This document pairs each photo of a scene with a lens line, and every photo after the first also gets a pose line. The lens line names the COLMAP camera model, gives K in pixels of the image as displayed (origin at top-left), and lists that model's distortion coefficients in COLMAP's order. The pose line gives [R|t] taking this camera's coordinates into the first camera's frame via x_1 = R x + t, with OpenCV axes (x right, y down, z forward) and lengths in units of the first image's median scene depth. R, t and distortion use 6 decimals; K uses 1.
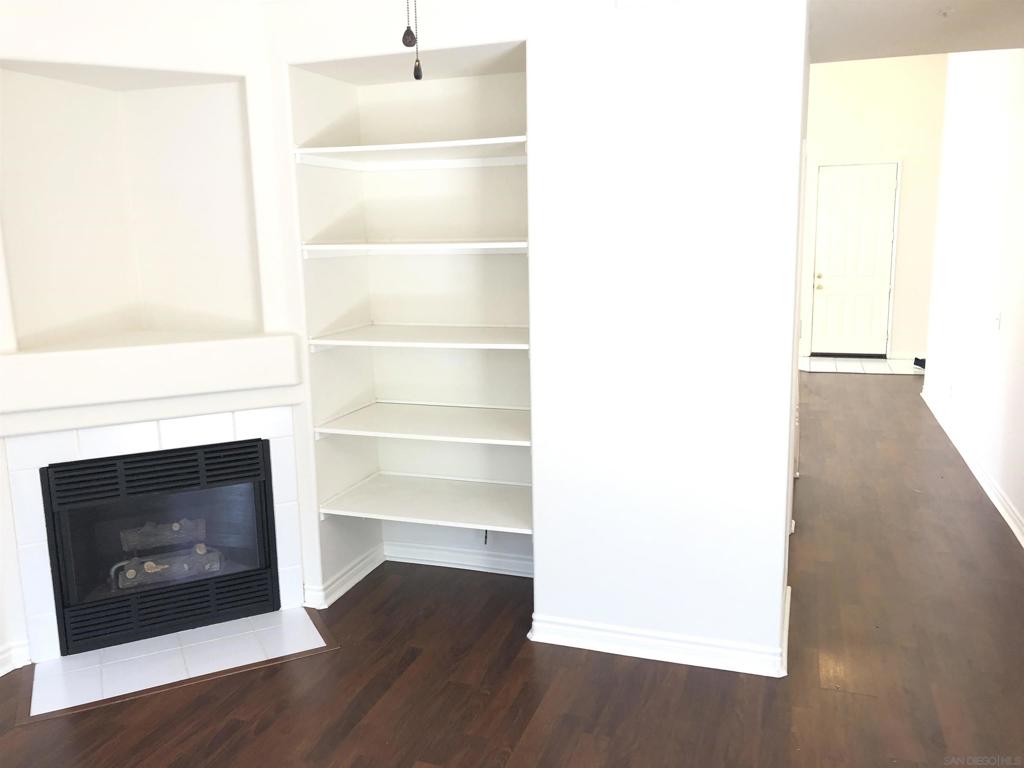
lens RADIAL K [[839.9, 0, 512.0], [0, 839.9, 384.0], [0, 0, 1]] dist [0.046690, -0.077459]
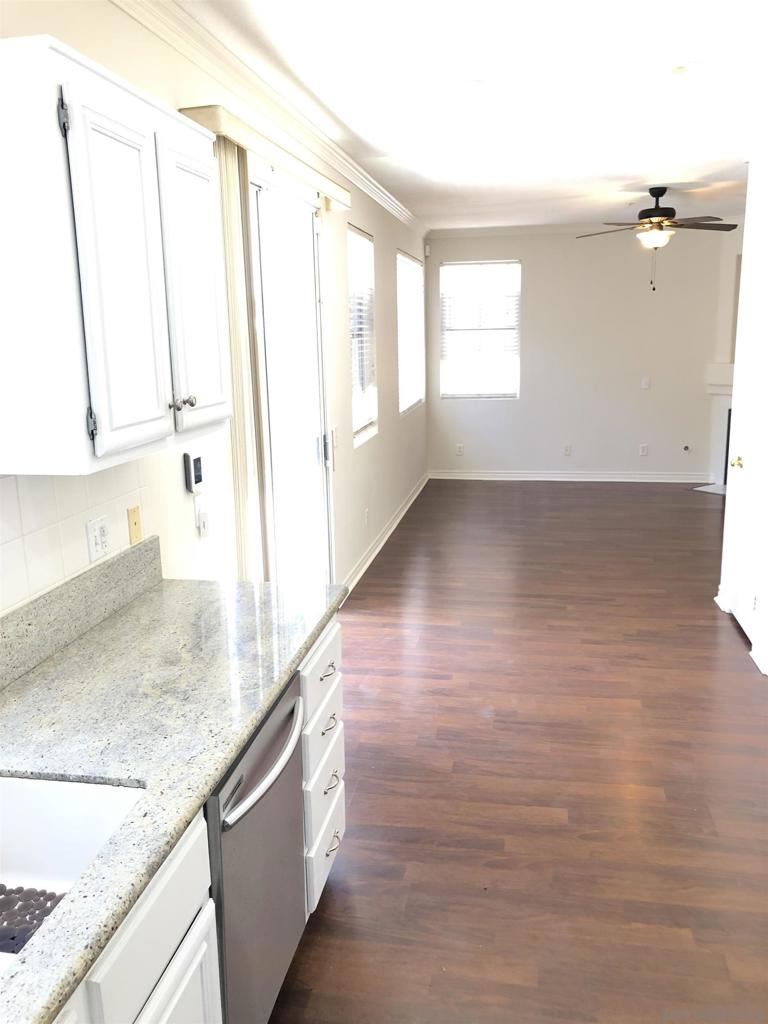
lens RADIAL K [[839.9, 0, 384.0], [0, 839.9, 512.0], [0, 0, 1]] dist [0.046690, -0.077459]
pose [[0.160136, 0.227060, -0.960625, 1.671420], [-0.158915, 0.966419, 0.201939, 0.043793], [0.974219, 0.120320, 0.190842, -0.452974]]
